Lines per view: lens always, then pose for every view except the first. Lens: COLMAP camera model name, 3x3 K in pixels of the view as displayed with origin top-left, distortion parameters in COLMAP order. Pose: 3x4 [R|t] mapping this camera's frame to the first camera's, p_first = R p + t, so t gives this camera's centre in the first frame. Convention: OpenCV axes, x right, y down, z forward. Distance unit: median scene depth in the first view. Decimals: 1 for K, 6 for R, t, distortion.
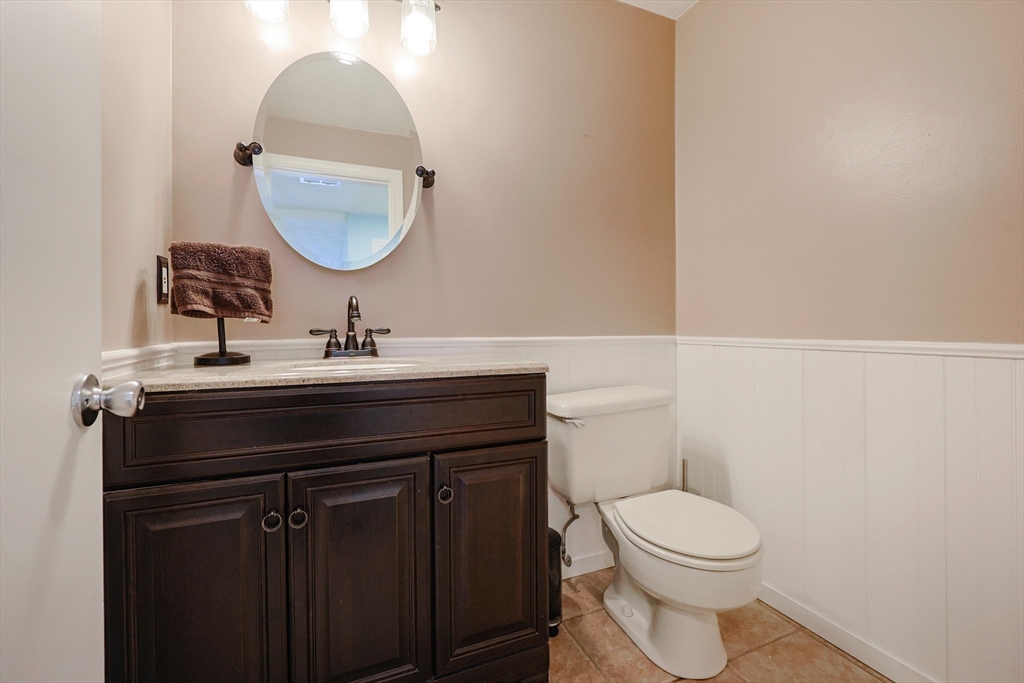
lens RADIAL K [[445.8, 0, 508.9], [0, 445.8, 336.6], [0, 0, 1]] dist [-0.003476, 0.000022]
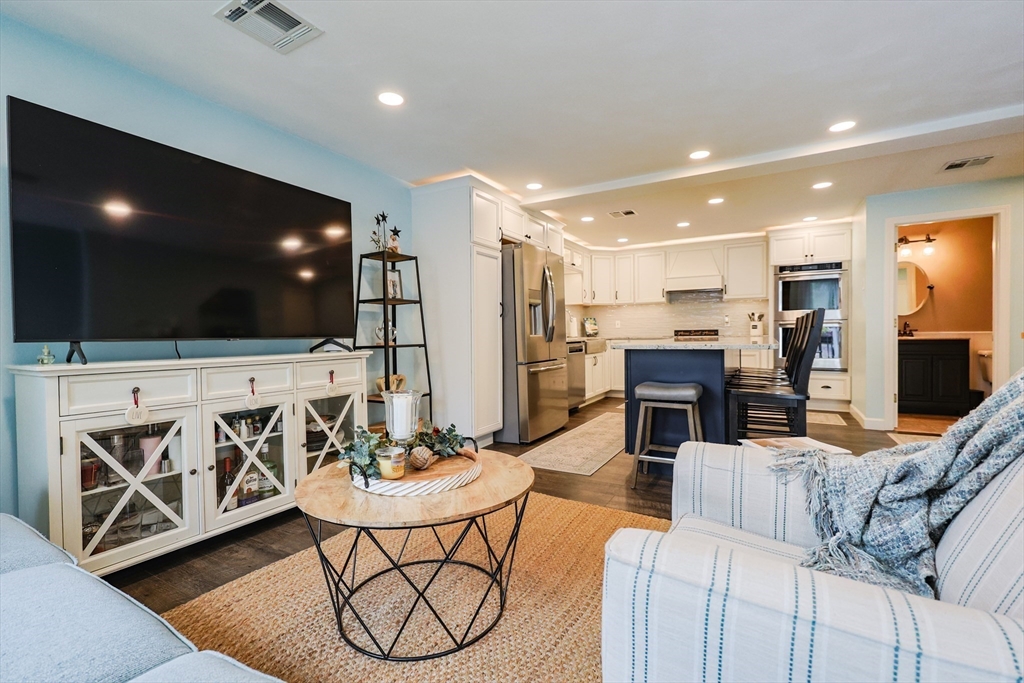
lens RADIAL K [[445.8, 0, 508.9], [0, 445.8, 336.6], [0, 0, 1]] dist [-0.003476, 0.000022]
pose [[0.596792, 0.007169, -0.802364, 0.755951], [0.004307, 0.999917, 0.012138, -0.018410], [0.802385, -0.010700, 0.596711, -4.430708]]
